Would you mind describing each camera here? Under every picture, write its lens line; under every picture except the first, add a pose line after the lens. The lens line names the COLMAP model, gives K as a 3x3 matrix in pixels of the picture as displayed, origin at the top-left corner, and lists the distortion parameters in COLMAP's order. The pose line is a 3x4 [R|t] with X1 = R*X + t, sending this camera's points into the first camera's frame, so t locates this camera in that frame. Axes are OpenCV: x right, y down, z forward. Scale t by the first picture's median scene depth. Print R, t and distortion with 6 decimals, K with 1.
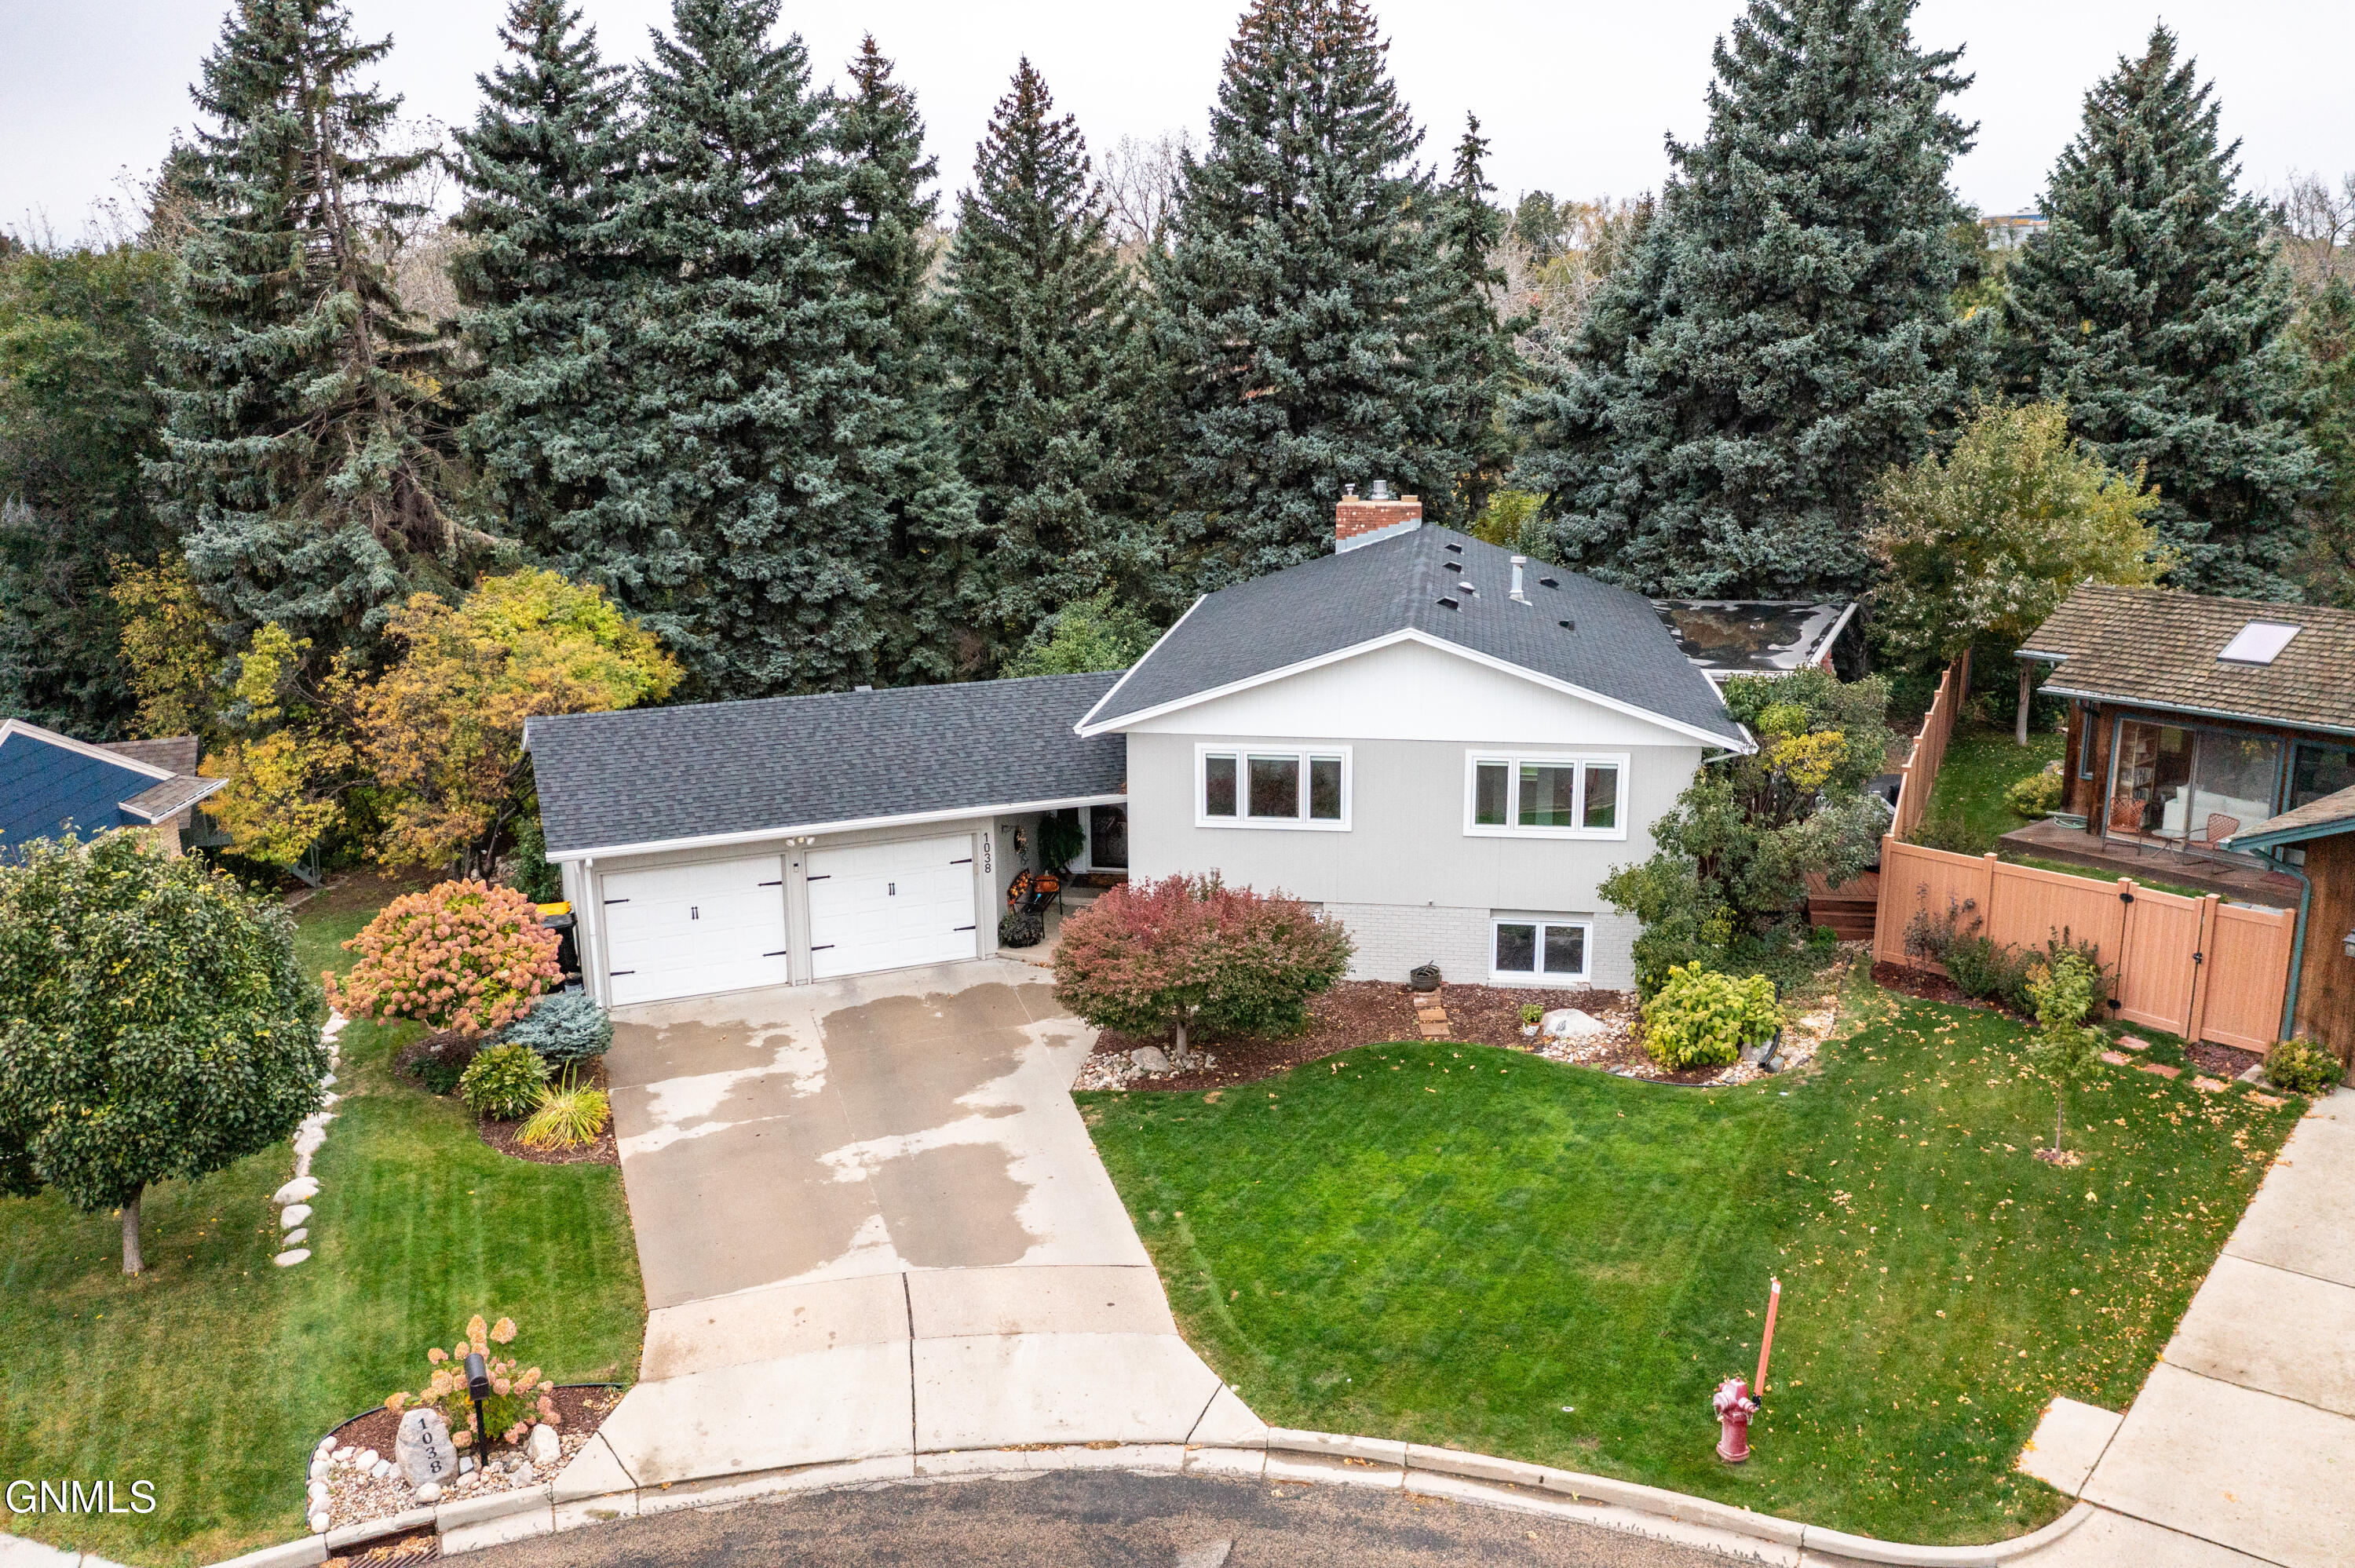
lens RADIAL K [[1854.5, 0, 1177.5], [0, 1854.5, 784.0], [0, 0, 1]] dist [-0.004421, -0.002148]
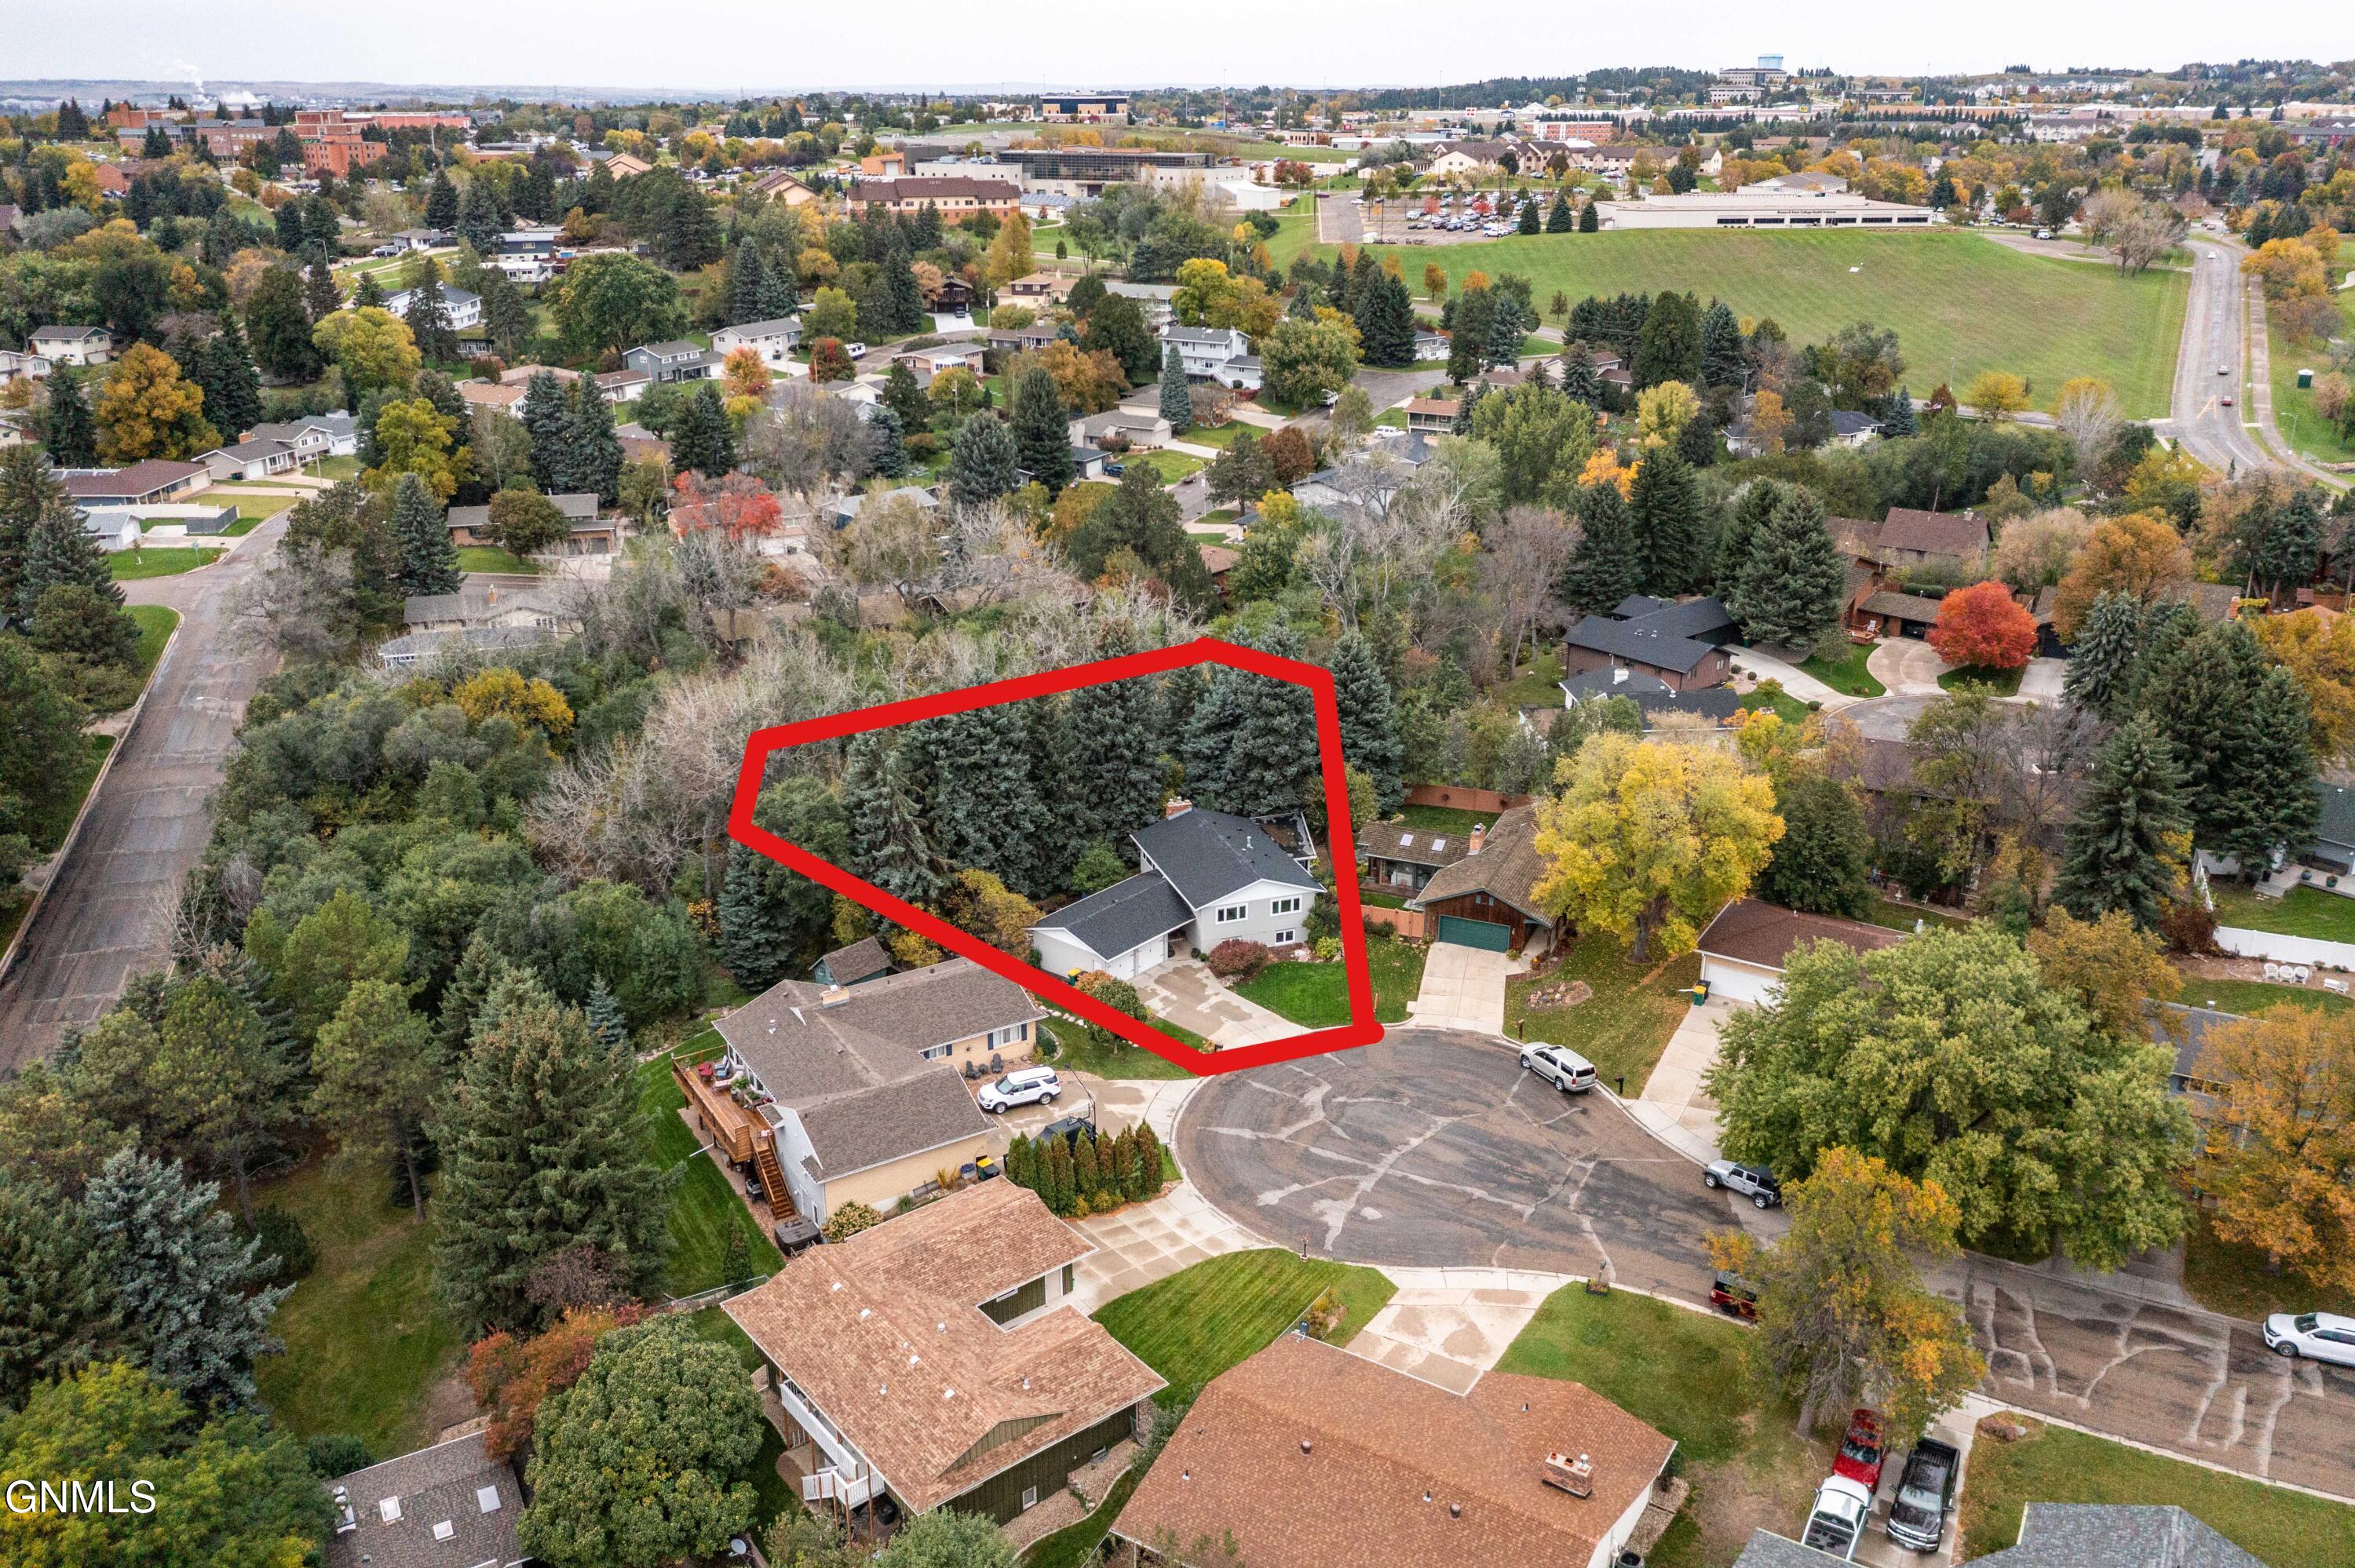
lens RADIAL K [[1854.5, 0, 1177.5], [0, 1854.5, 784.0], [0, 0, 1]] dist [-0.004421, -0.002148]
pose [[0.883161, -0.156562, 0.442170, -1.991682], [0.103292, 0.984426, 0.142253, -0.955039], [-0.457555, -0.079960, 0.885579, -2.894445]]
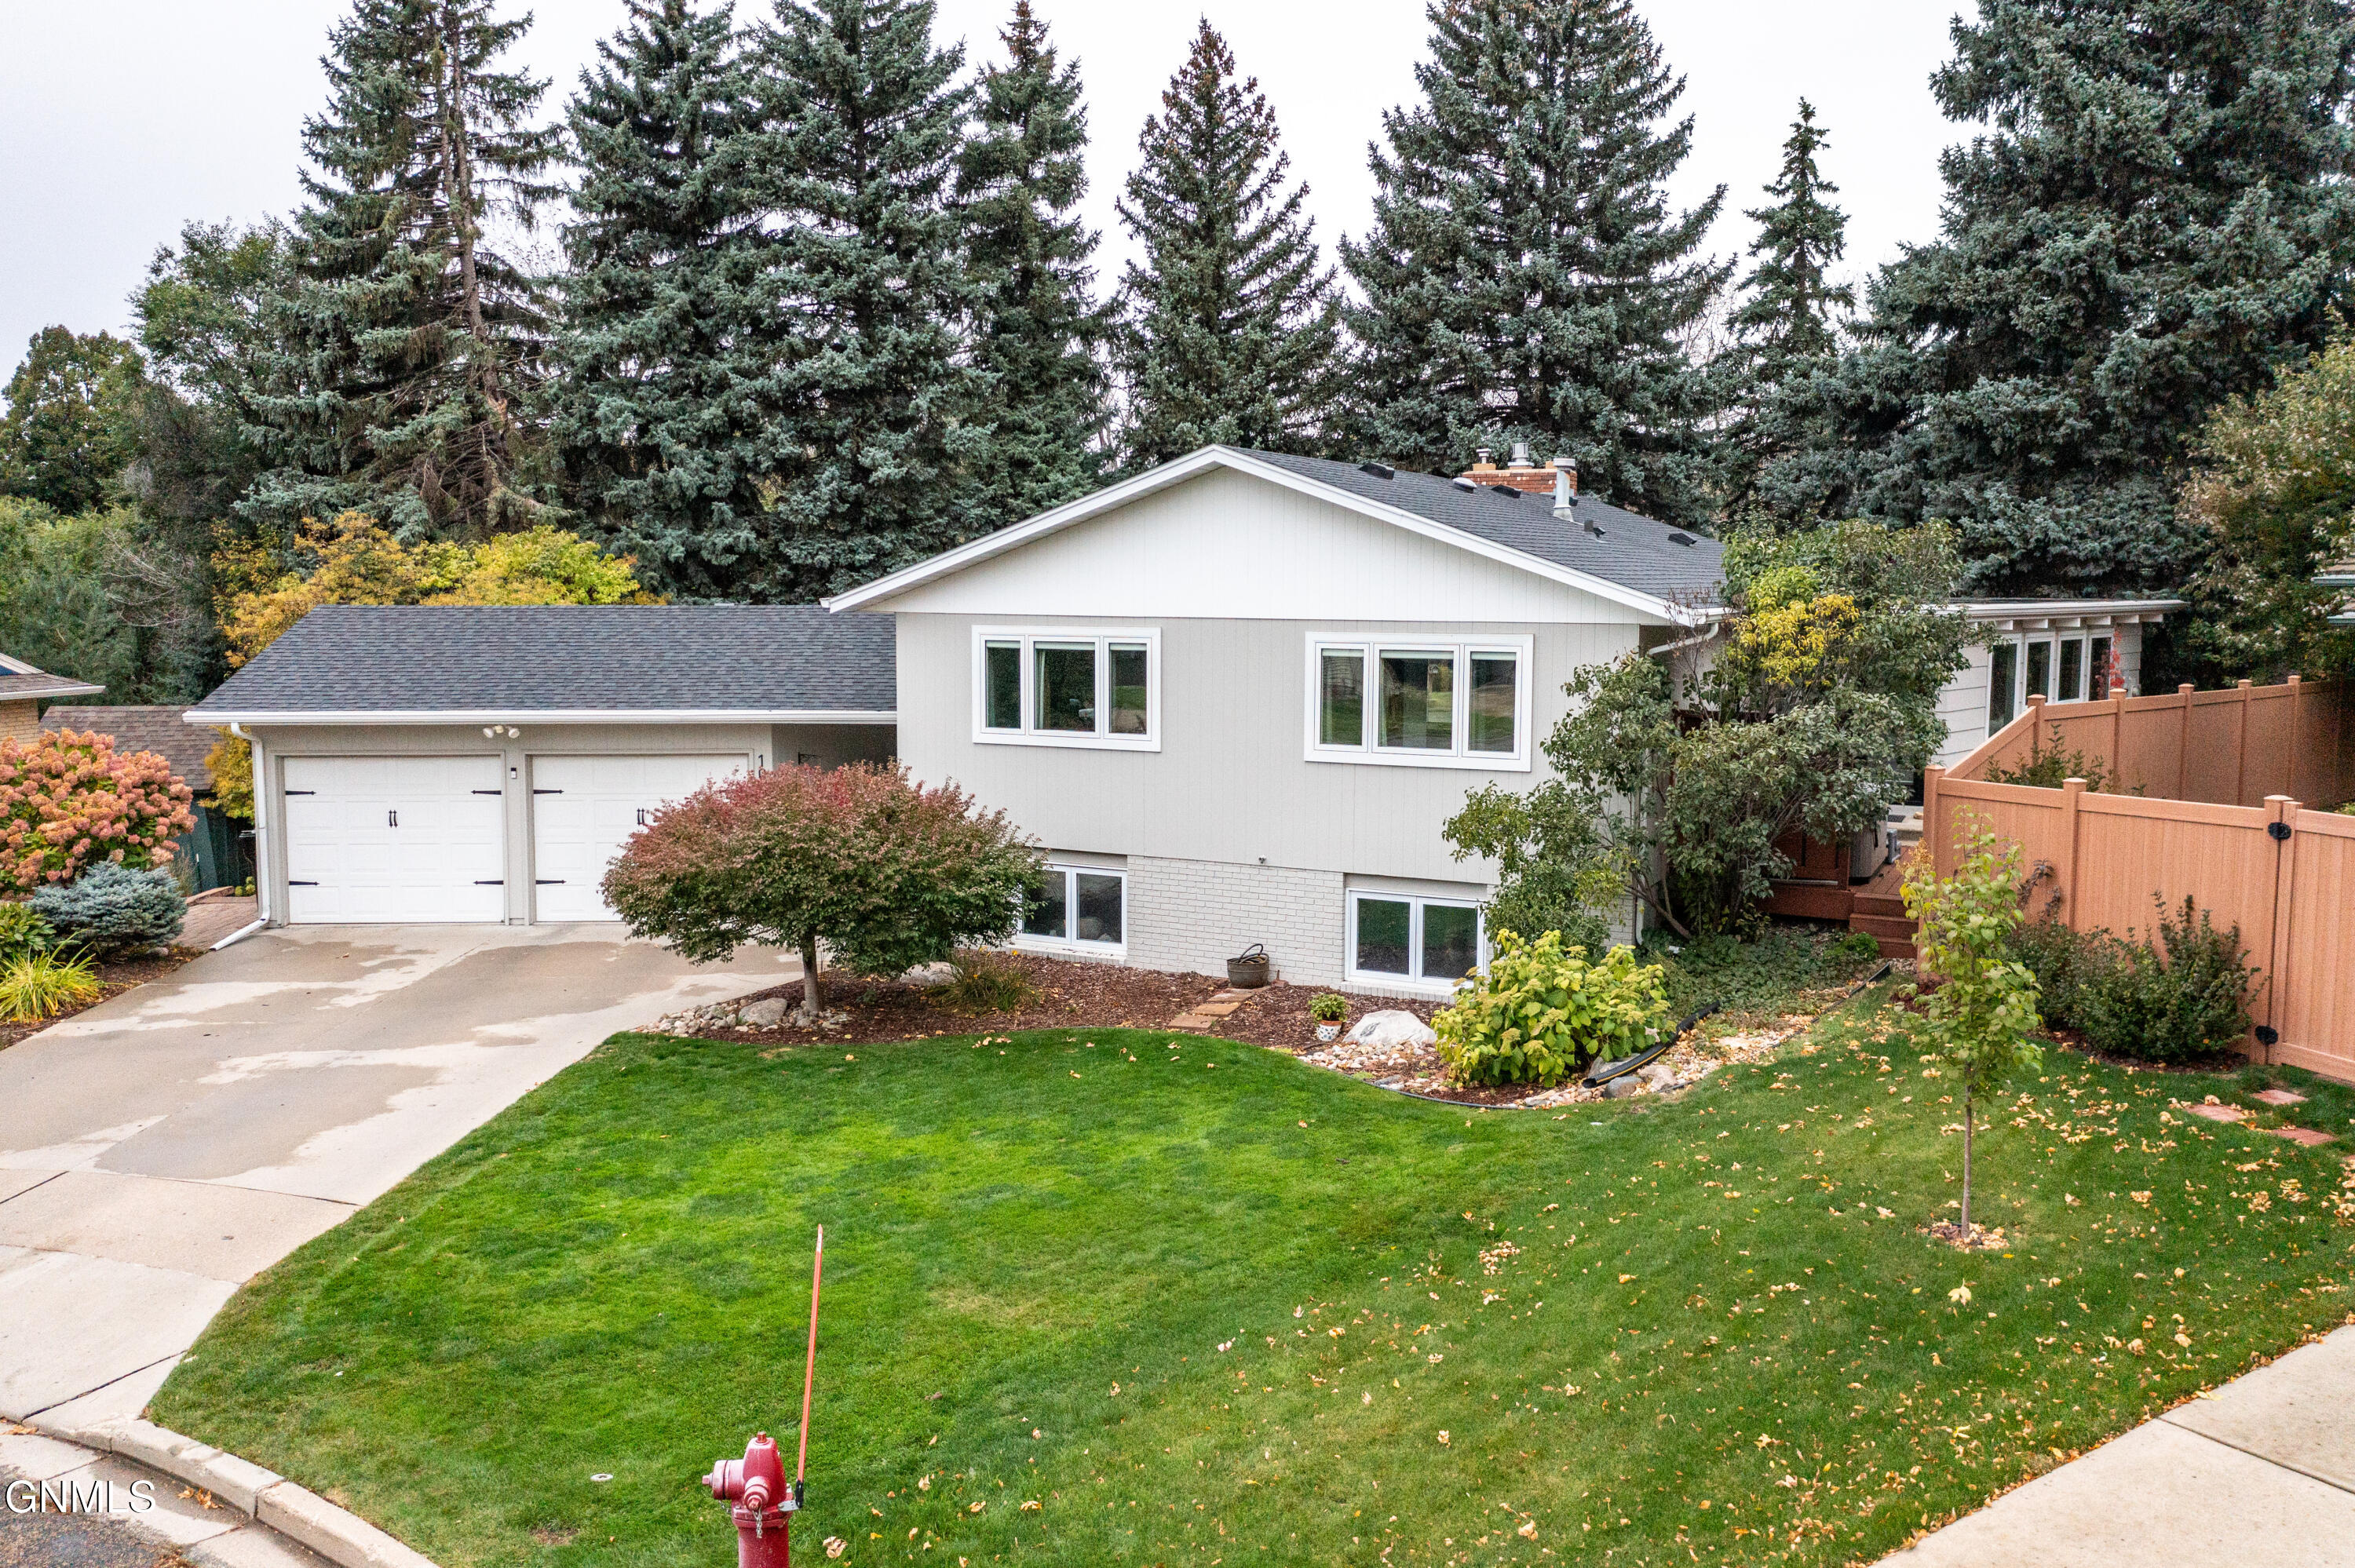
lens RADIAL K [[1862.1, 0, 1177.5], [0, 1862.1, 784.0], [0, 0, 1]] dist [-0.009900, 0.001215]
pose [[0.948033, 0.046897, -0.314698, 0.317202], [-0.087601, 0.989323, -0.116470, 0.117394], [0.305876, 0.137985, 0.942019, 0.325898]]
